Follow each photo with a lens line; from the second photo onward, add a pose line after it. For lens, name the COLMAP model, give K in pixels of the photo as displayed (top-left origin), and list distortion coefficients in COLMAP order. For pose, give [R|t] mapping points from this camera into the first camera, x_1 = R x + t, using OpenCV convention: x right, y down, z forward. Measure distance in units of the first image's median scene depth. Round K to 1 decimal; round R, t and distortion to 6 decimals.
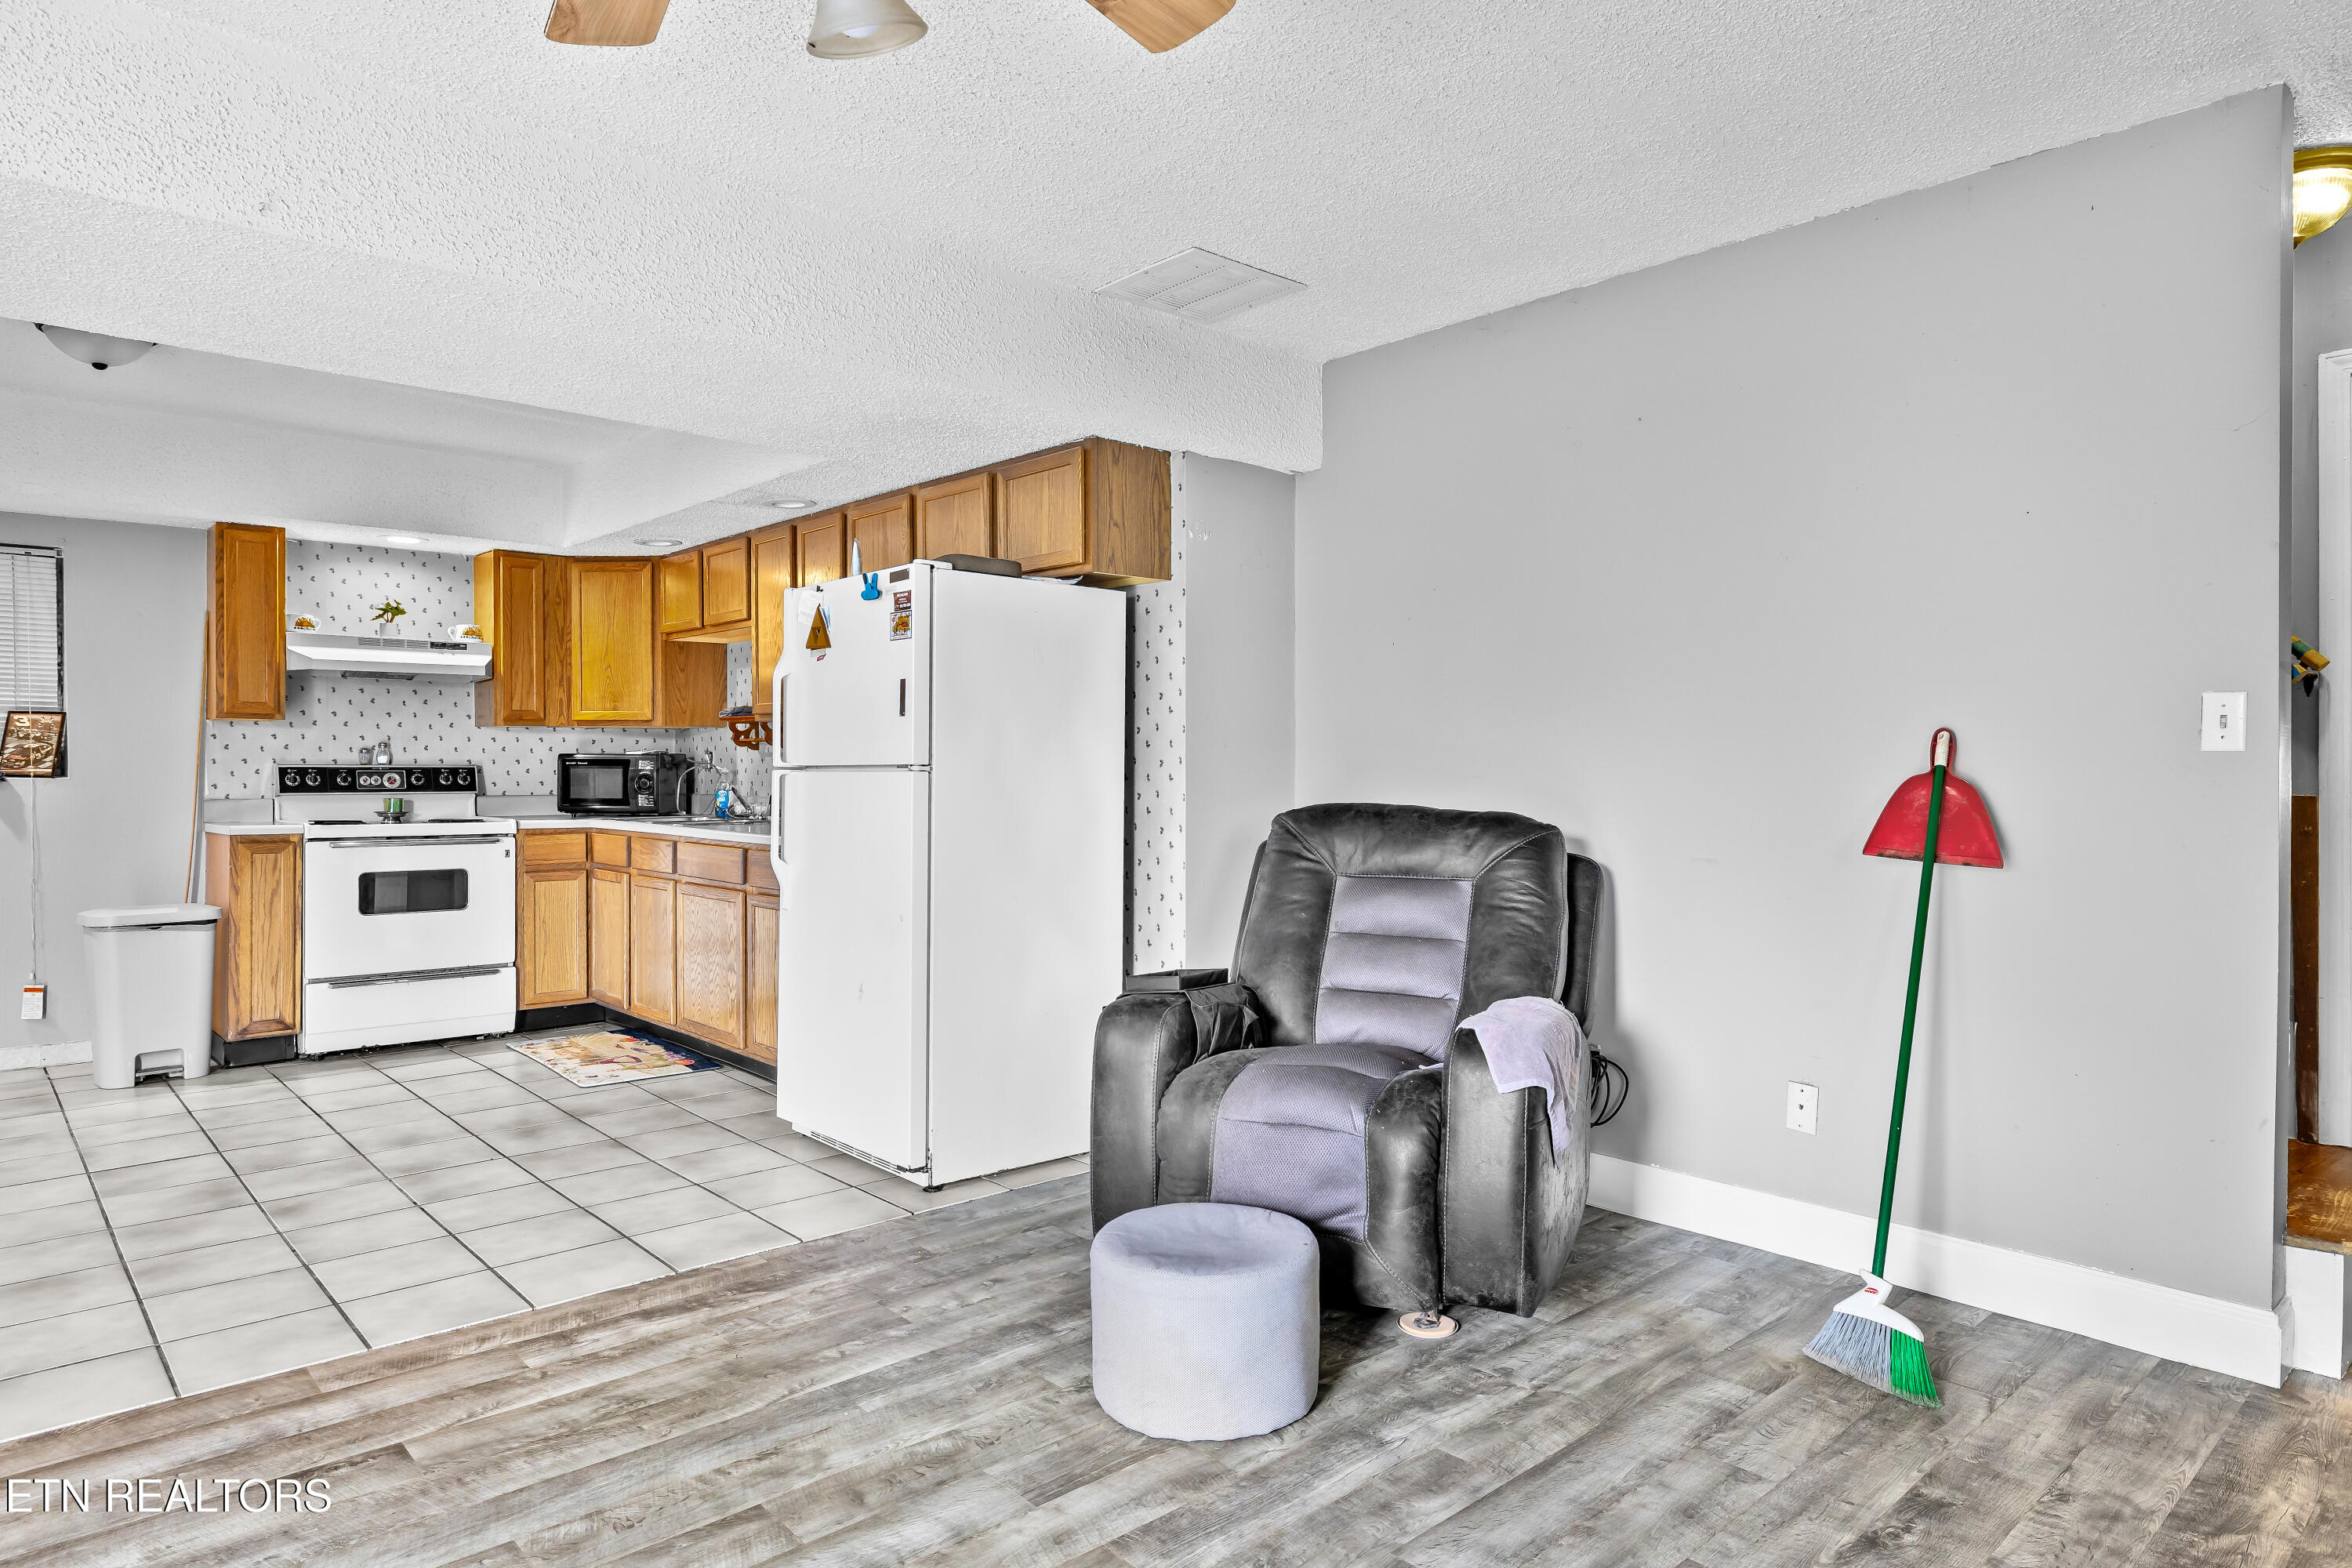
lens RADIAL K [[1366.8, 0, 1156.0], [0, 1366.8, 771.1], [0, 0, 1]] dist [-0.001578, -0.001065]
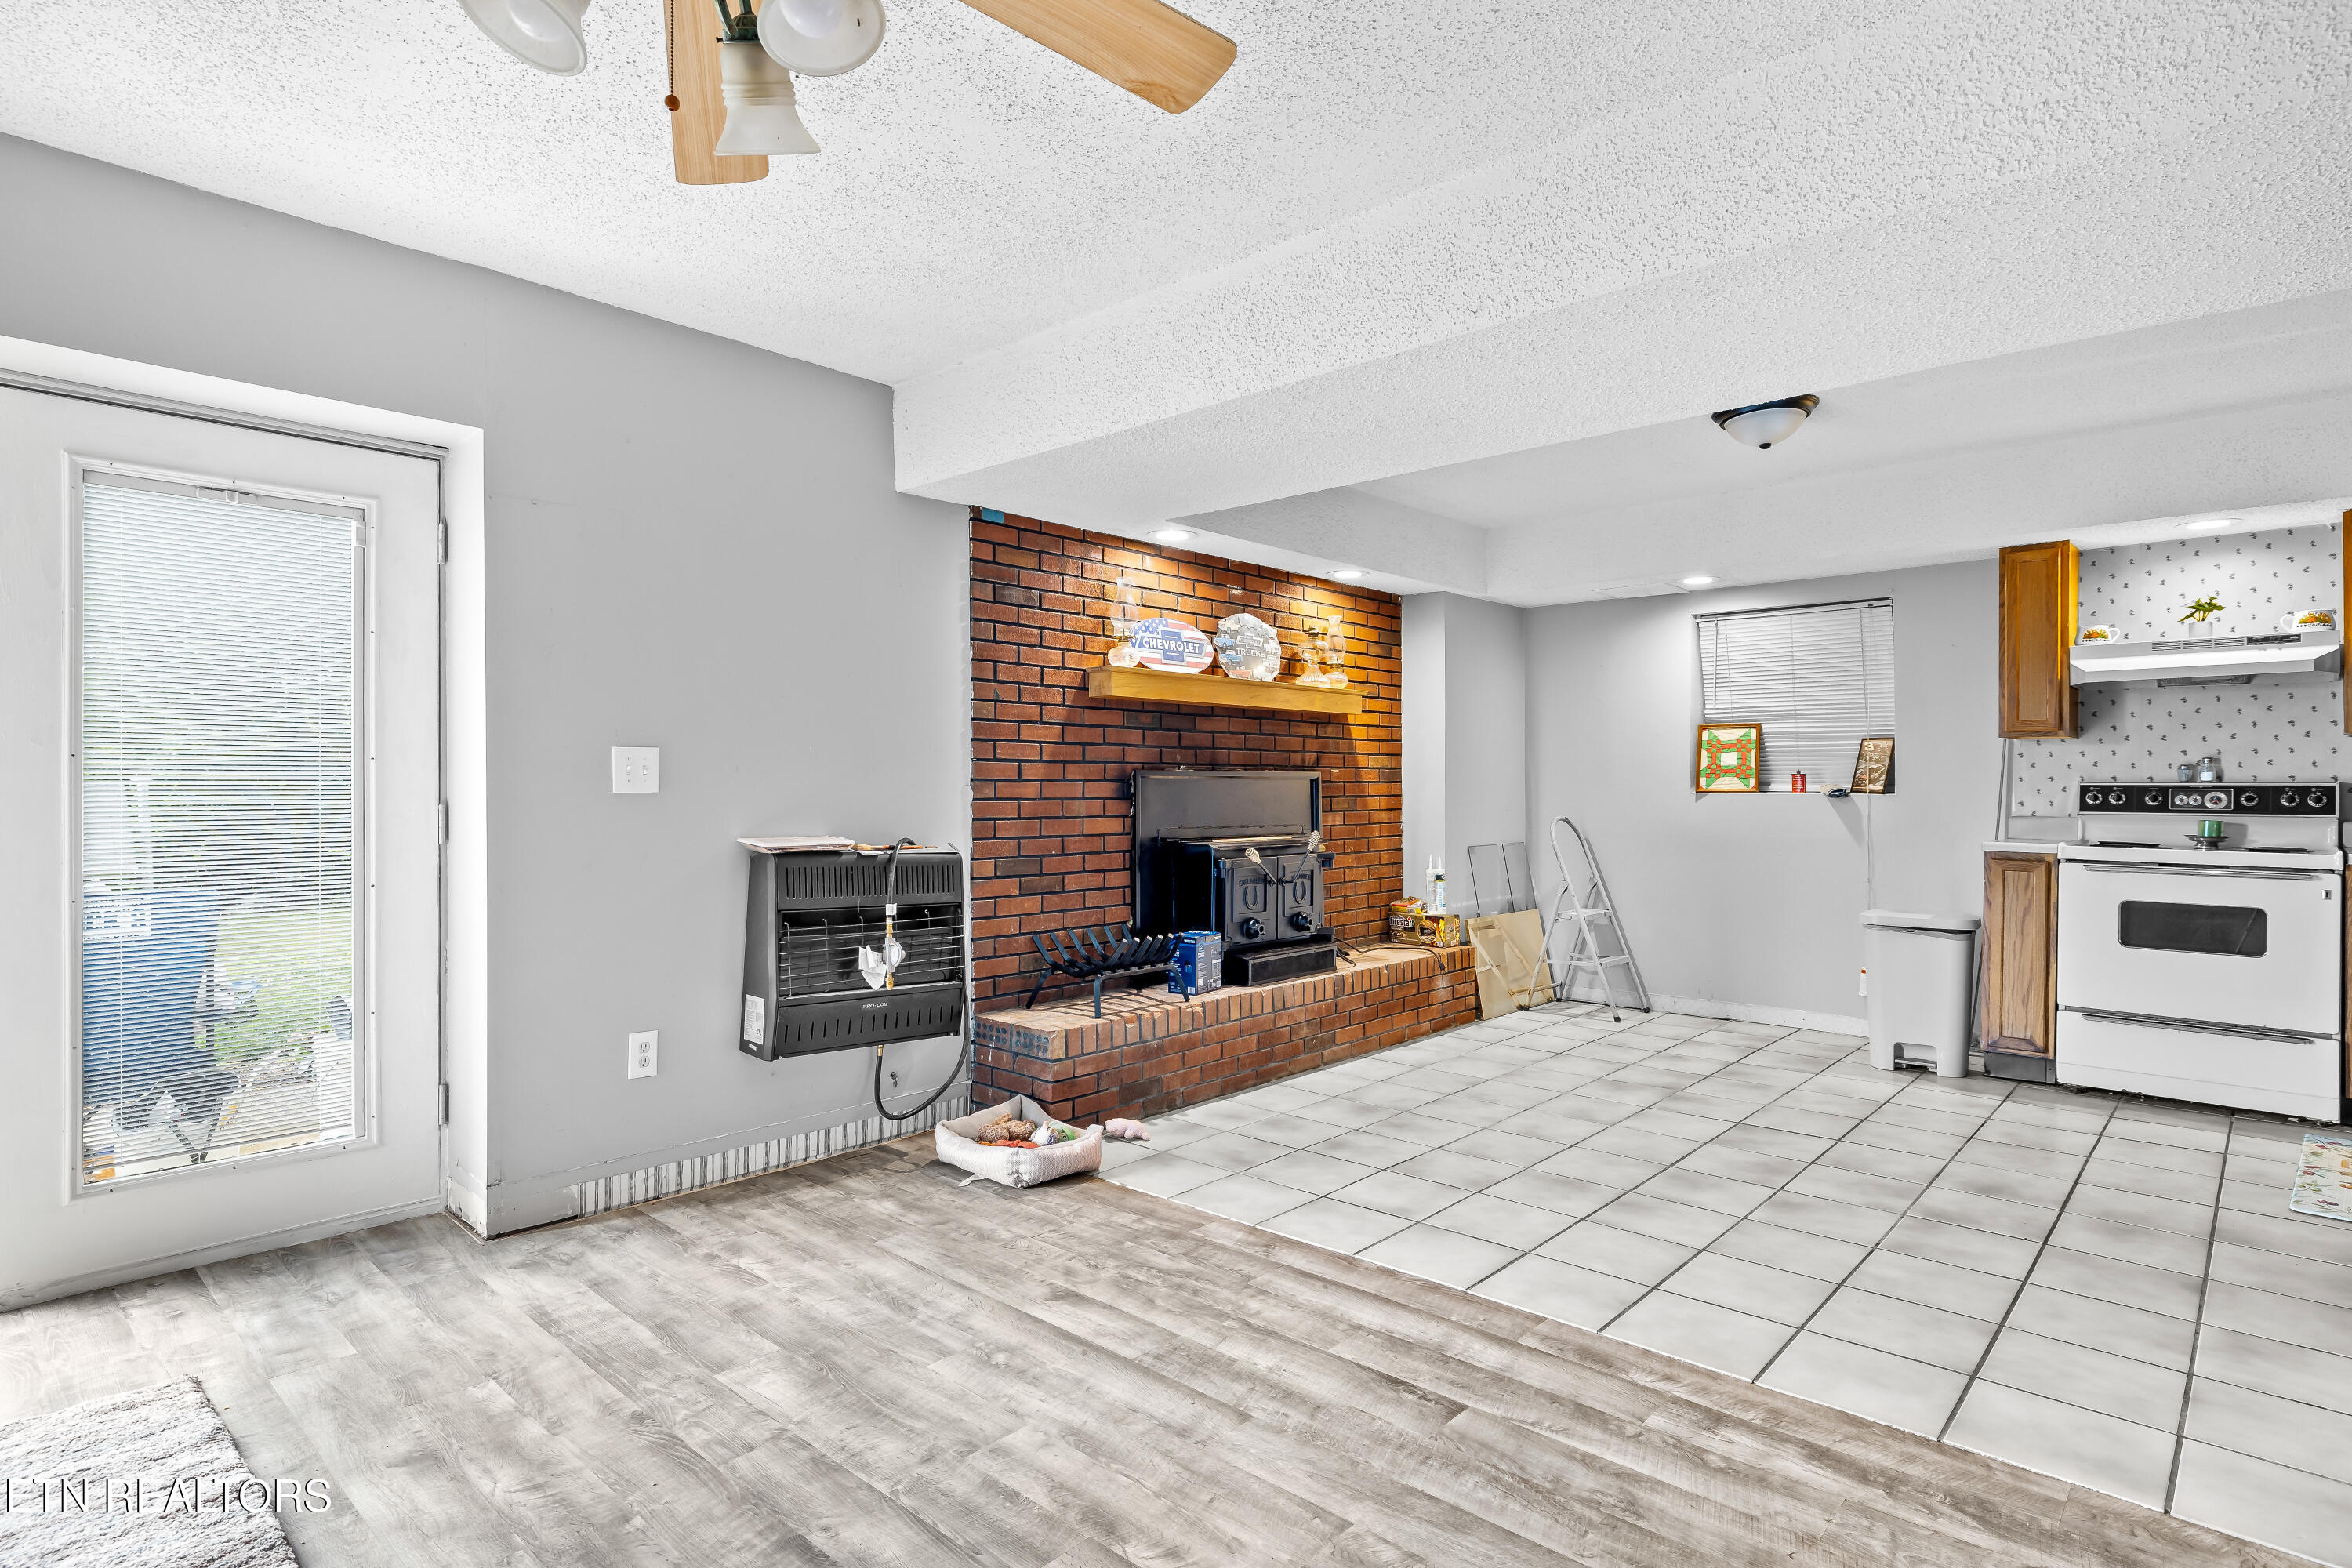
lens RADIAL K [[1210.8, 0, 1172.1], [0, 1210.8, 782.5], [0, 0, 1]] dist [-0.010220, 0.001397]
pose [[0.092152, -0.001890, -0.995743, 0.171332], [-0.003813, 0.999990, -0.002251, -0.000348], [0.995738, 0.004004, 0.092144, 0.303651]]
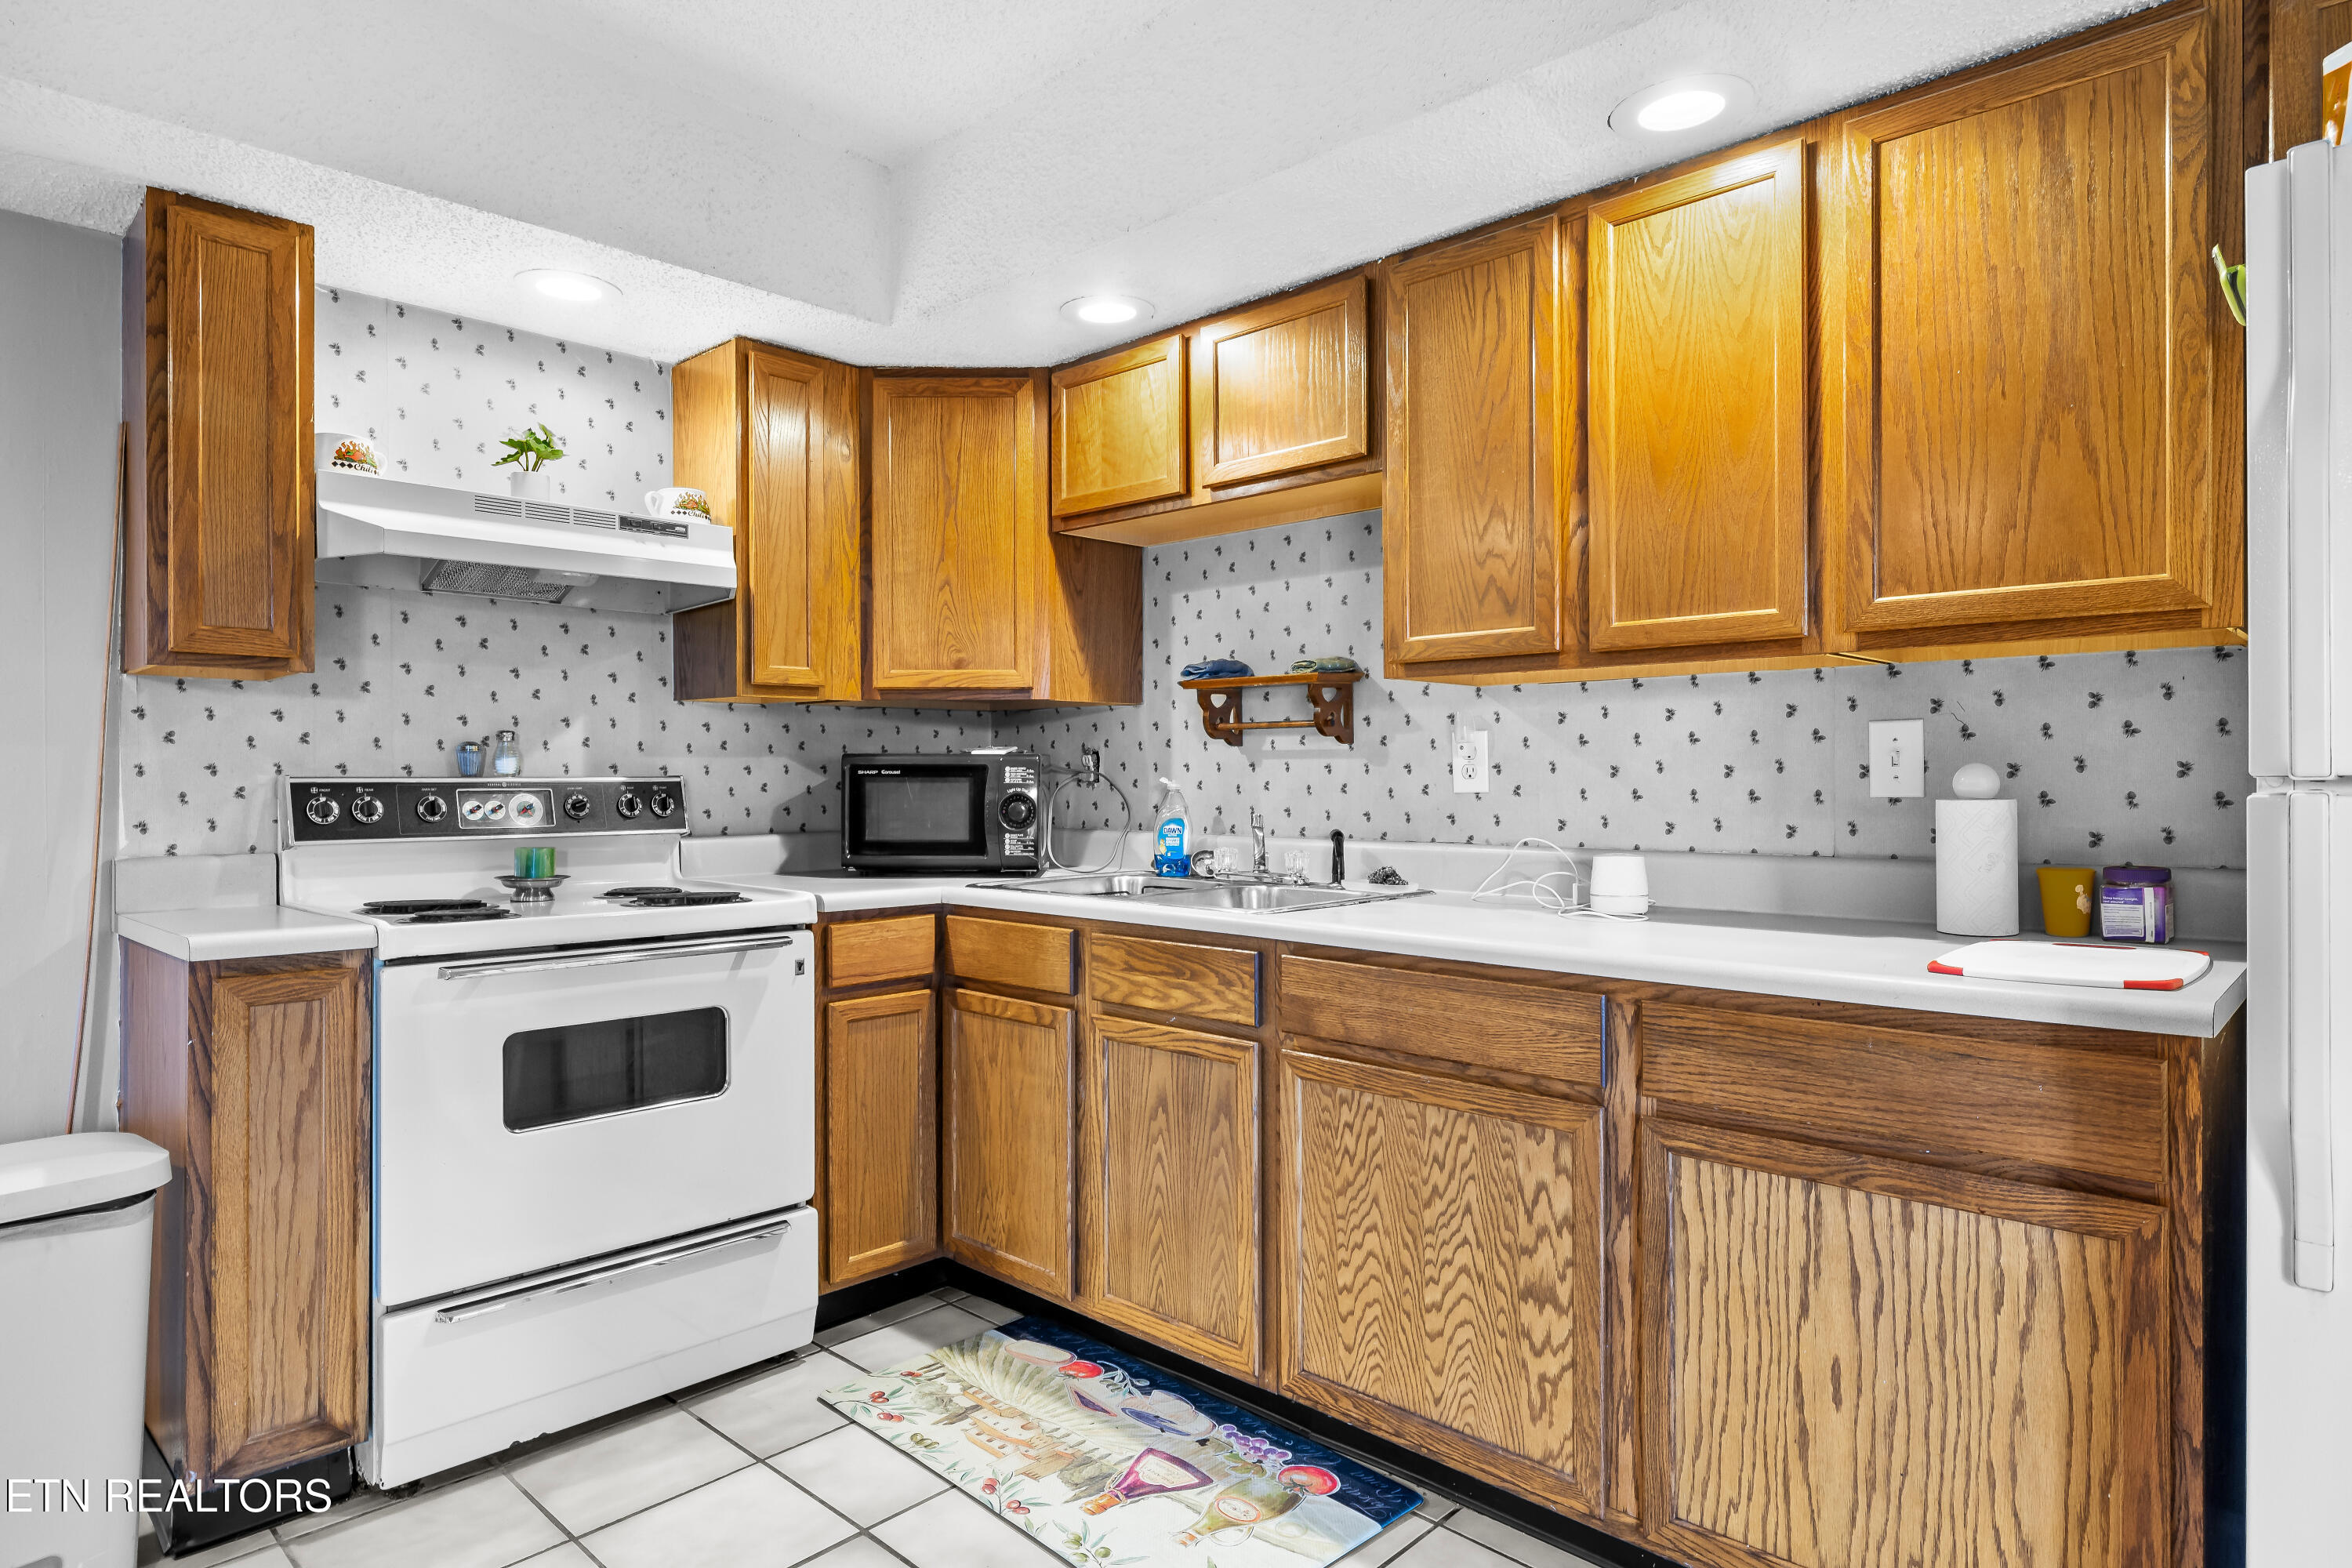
lens RADIAL K [[1319.8, 0, 1167.7], [0, 1319.8, 778.5], [0, 0, 1]] dist [-0.005255, 0.004194]
pose [[0.997399, -0.003932, 0.071967, -0.427590], [0.004140, 0.999988, -0.002731, -0.001994], [-0.071955, 0.003022, 0.997403, 0.606439]]
